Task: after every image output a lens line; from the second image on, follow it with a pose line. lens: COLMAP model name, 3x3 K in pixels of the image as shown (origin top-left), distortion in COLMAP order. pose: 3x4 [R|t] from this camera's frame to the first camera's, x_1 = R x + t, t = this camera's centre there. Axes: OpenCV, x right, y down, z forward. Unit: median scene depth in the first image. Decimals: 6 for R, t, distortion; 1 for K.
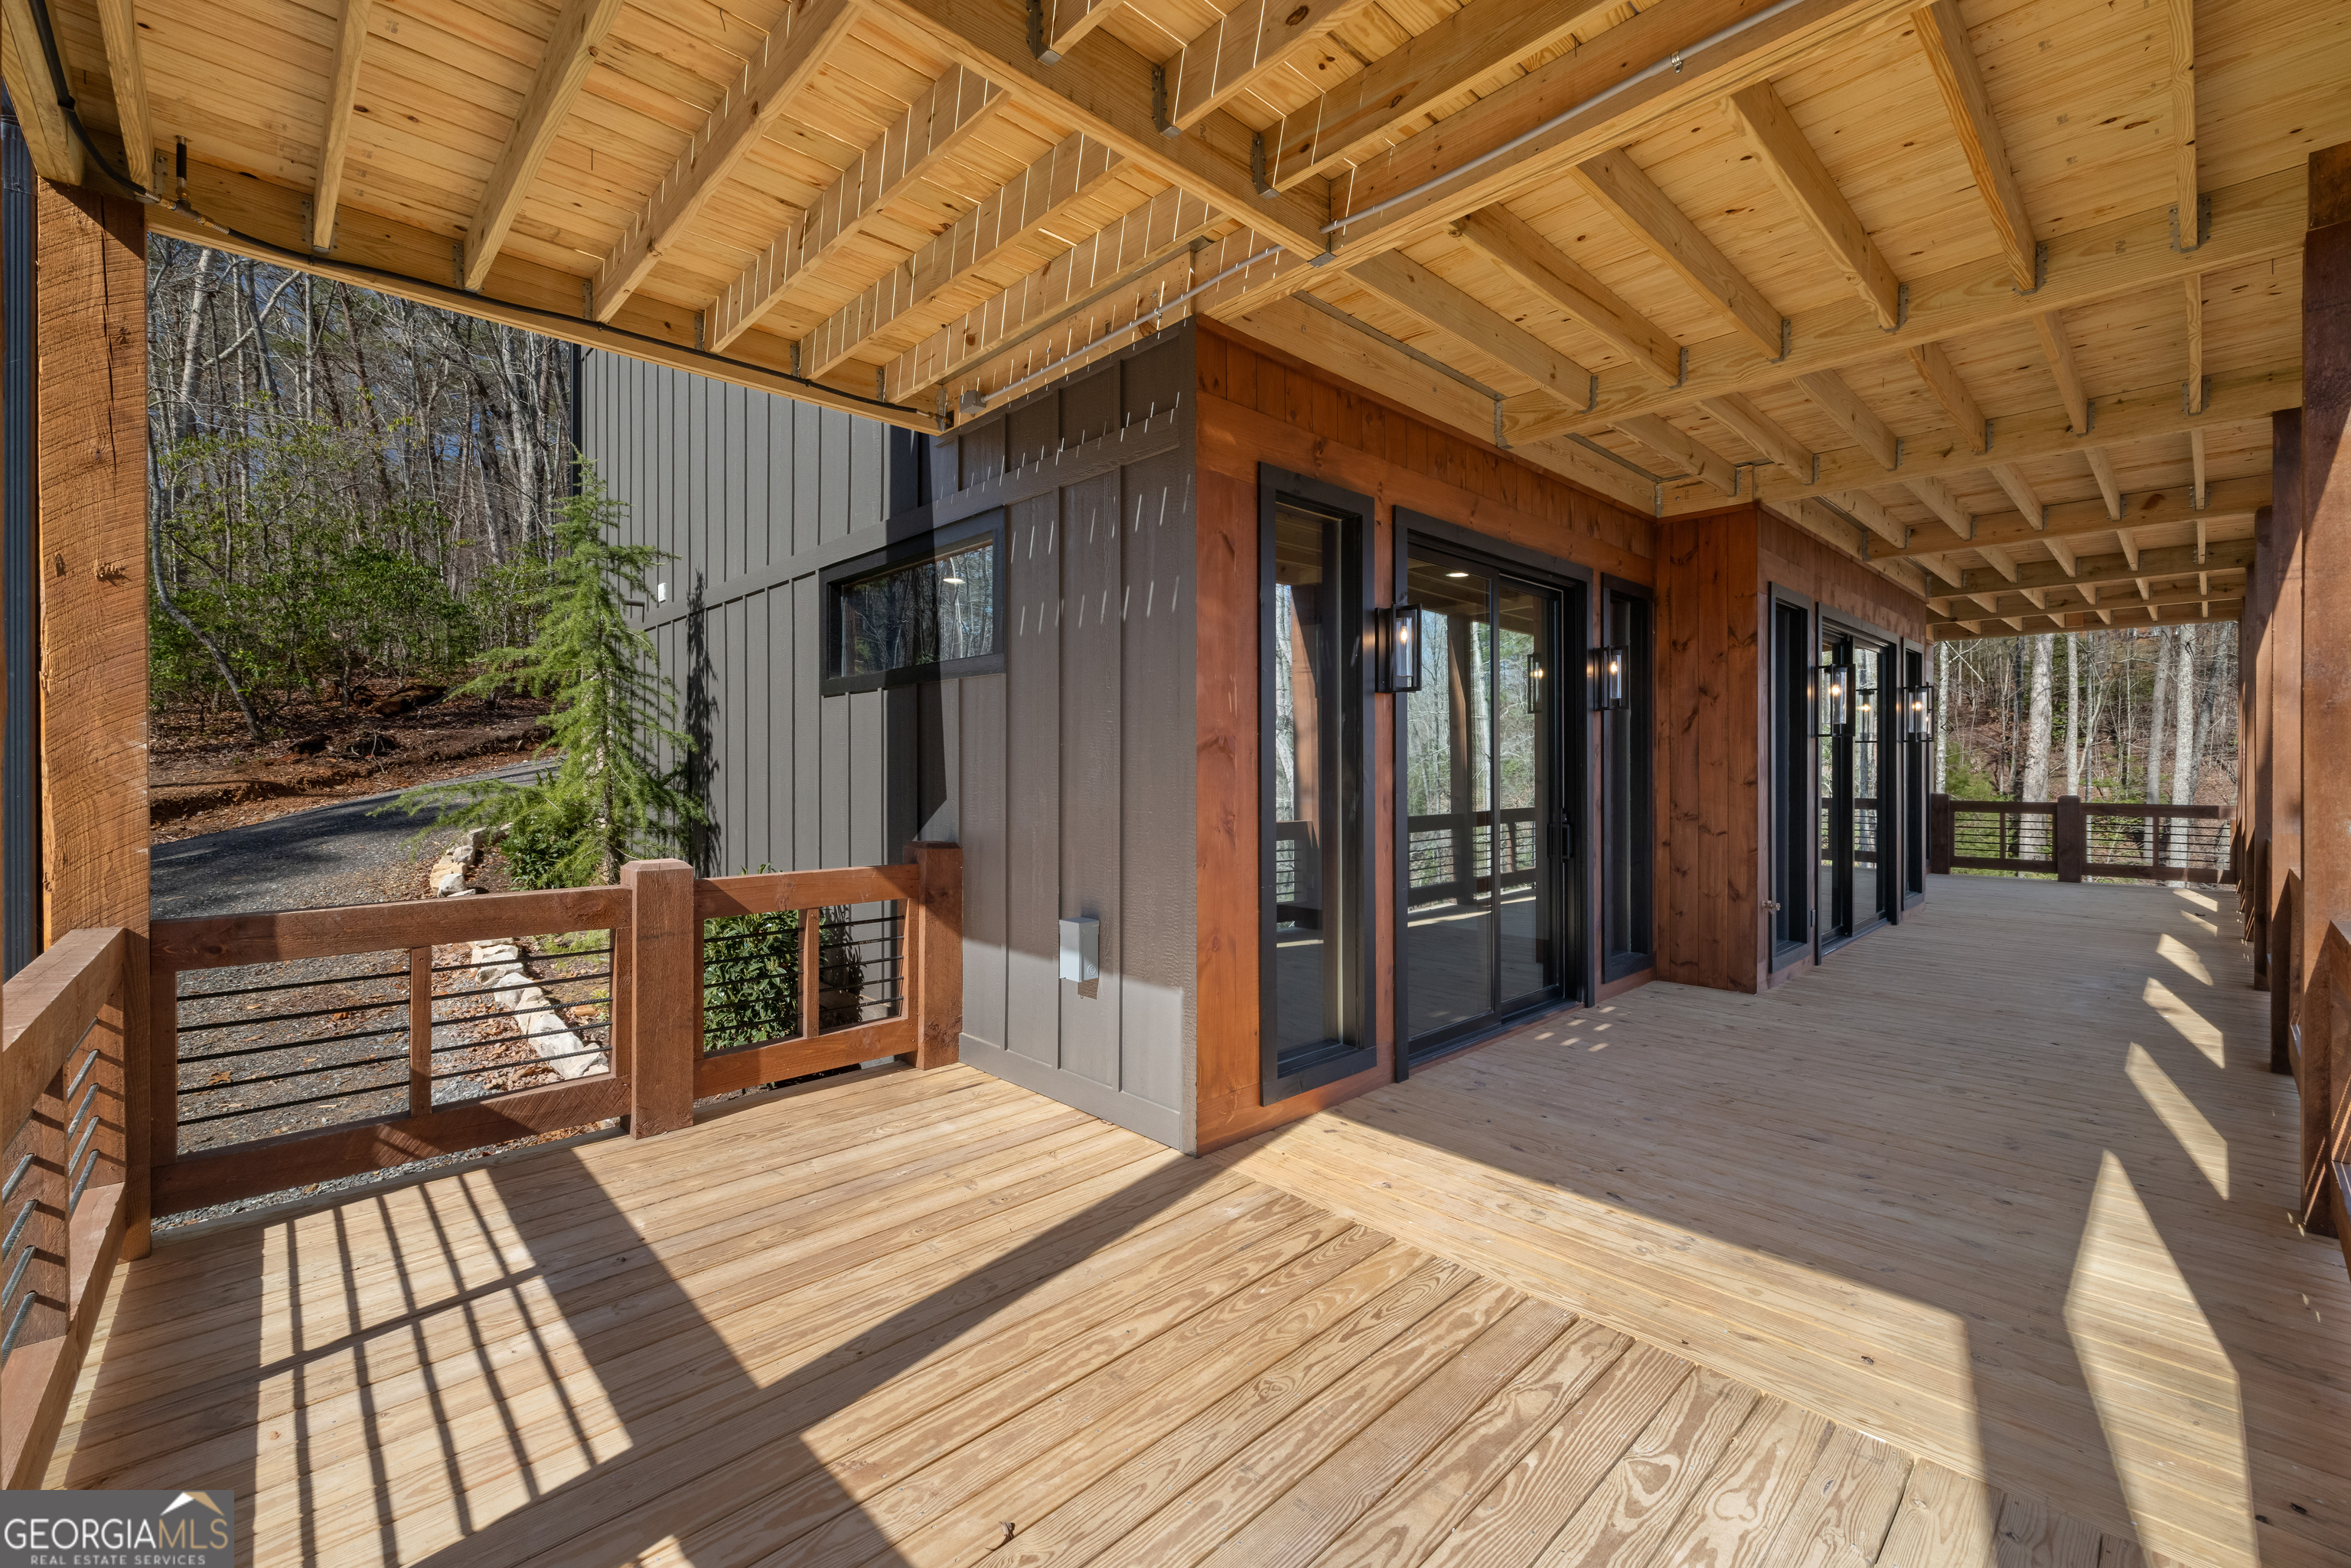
lens RADIAL K [[985.2, 0, 1177.2], [0, 985.2, 773.4], [0, 0, 1]] dist [0.000659, 0.000106]
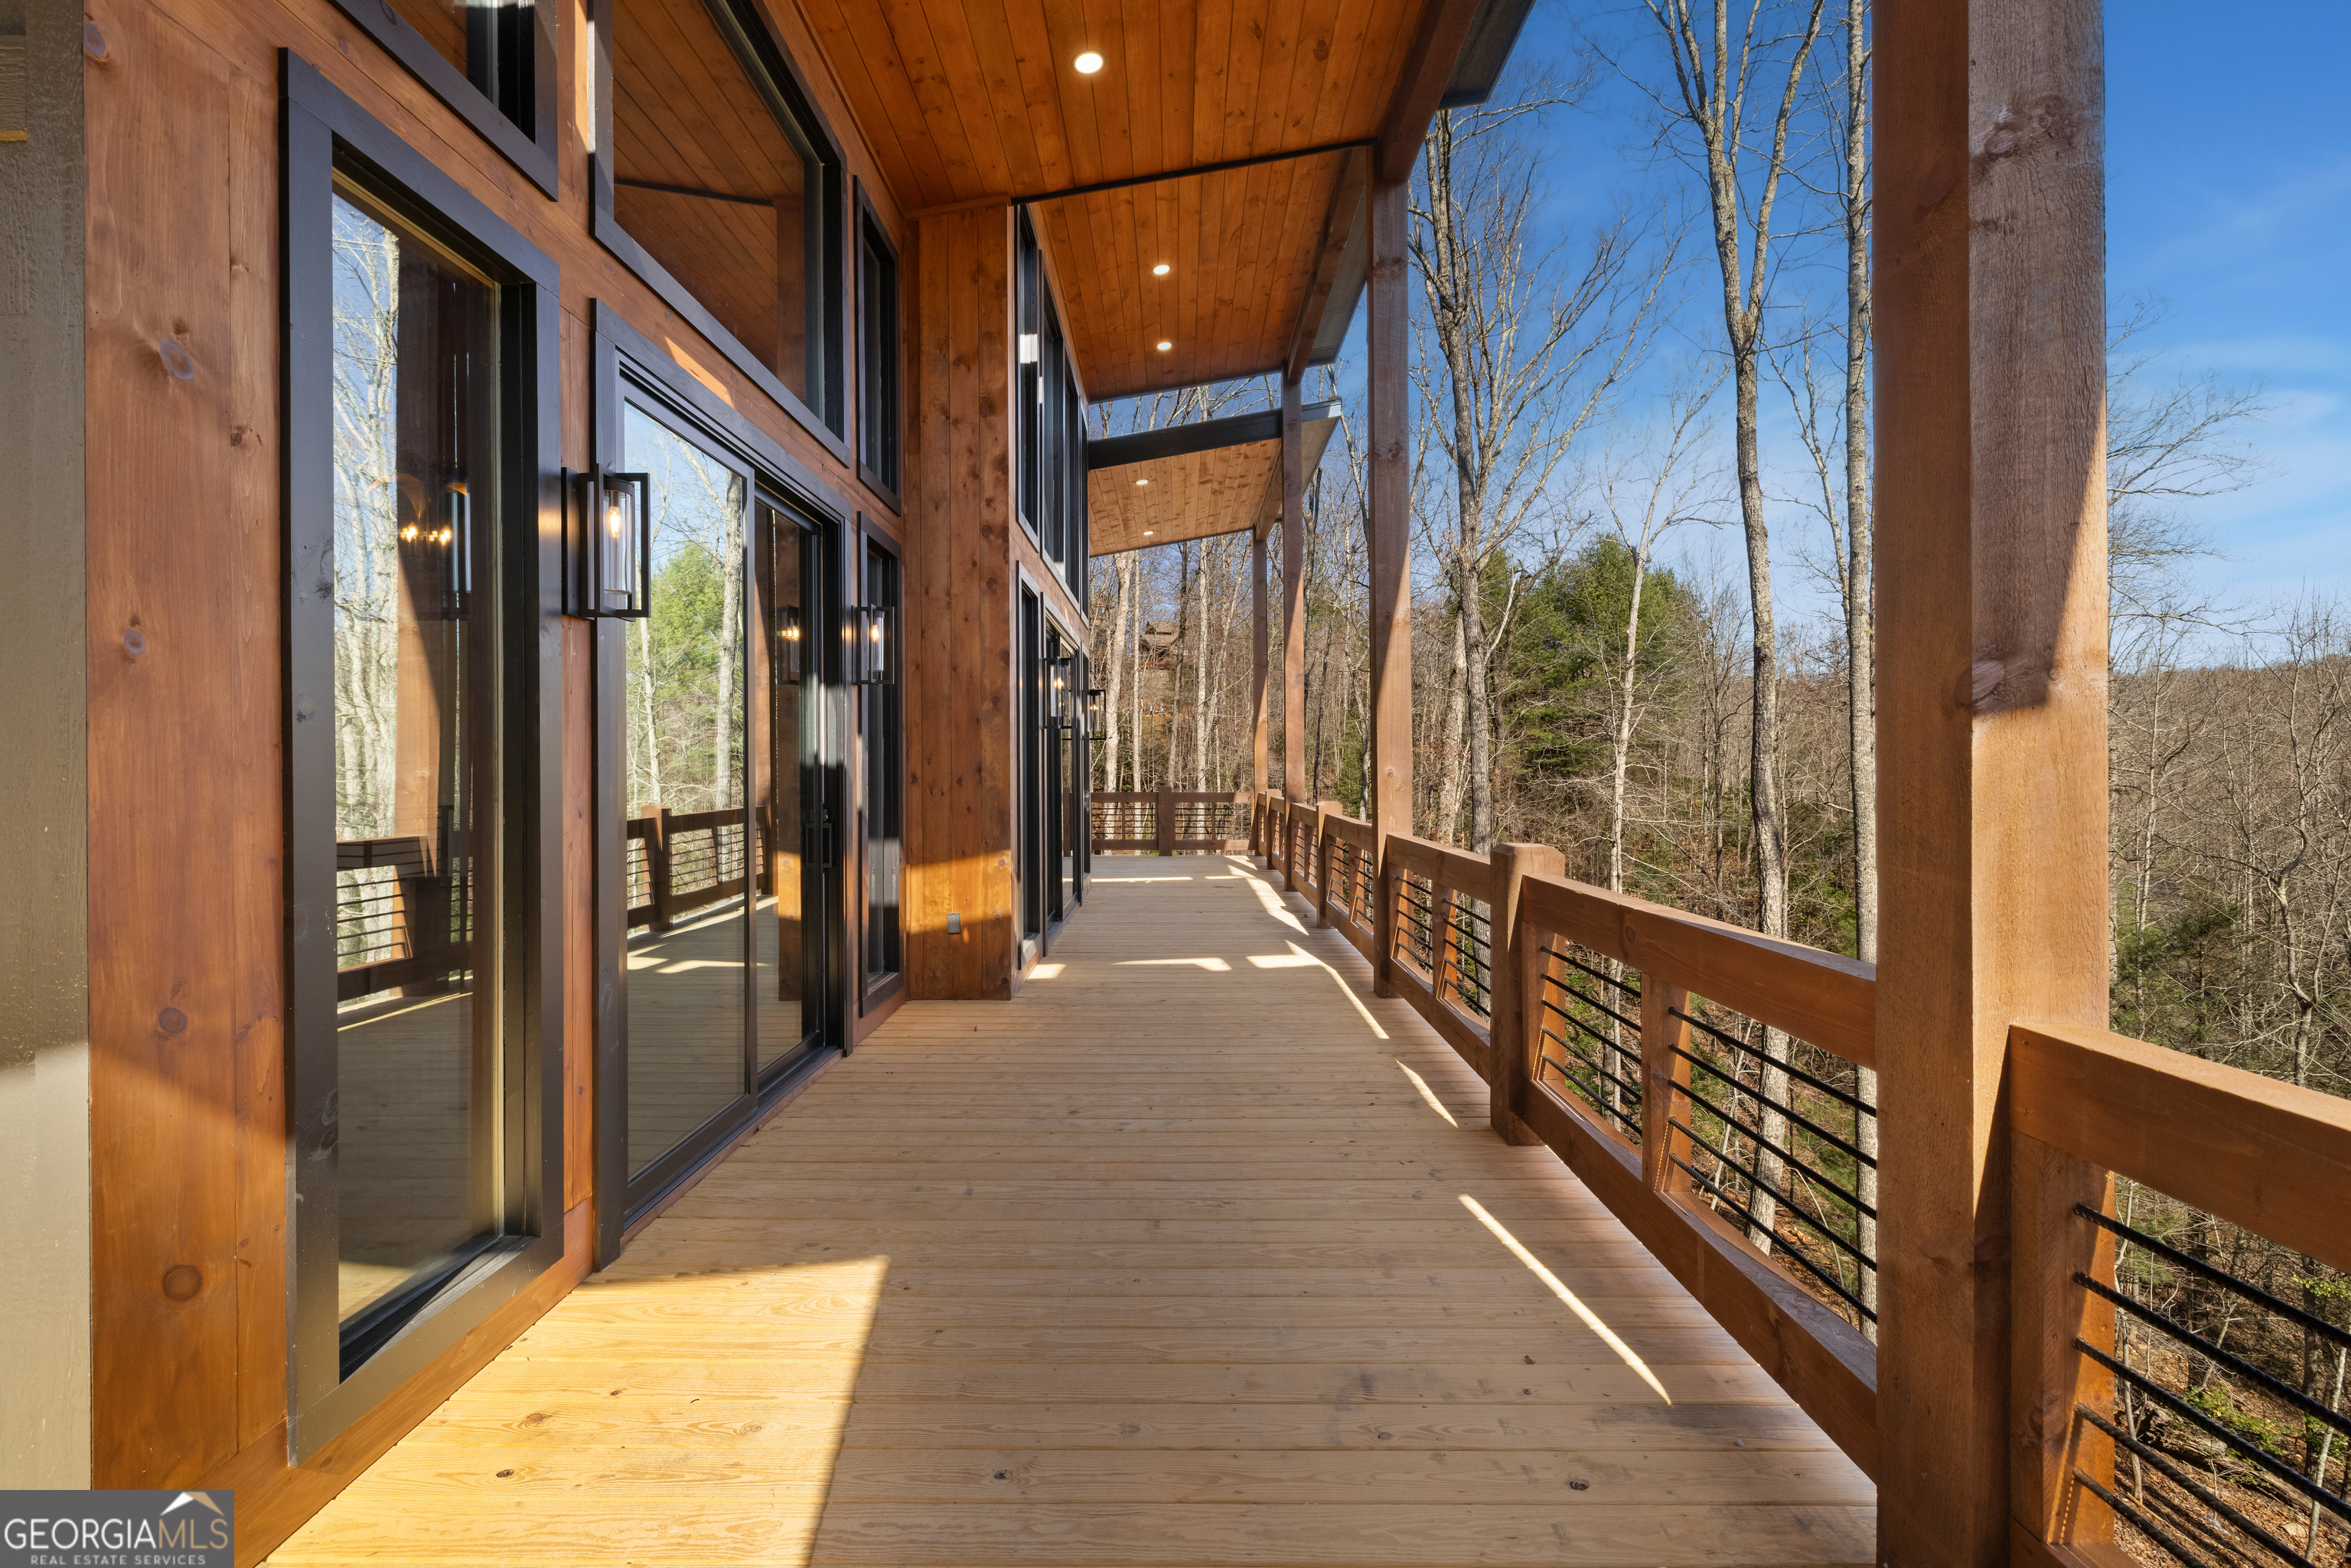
lens RADIAL K [[1006.3, 0, 1175.5], [0, 1006.3, 784.0], [0, 0, 1]] dist [0.000422, 0.000261]
pose [[0.707512, -0.008415, 0.706651, 0.025380], [0.000145, 0.999931, 0.011763, 0.008984], [-0.706701, -0.008220, 0.707464, 0.229621]]
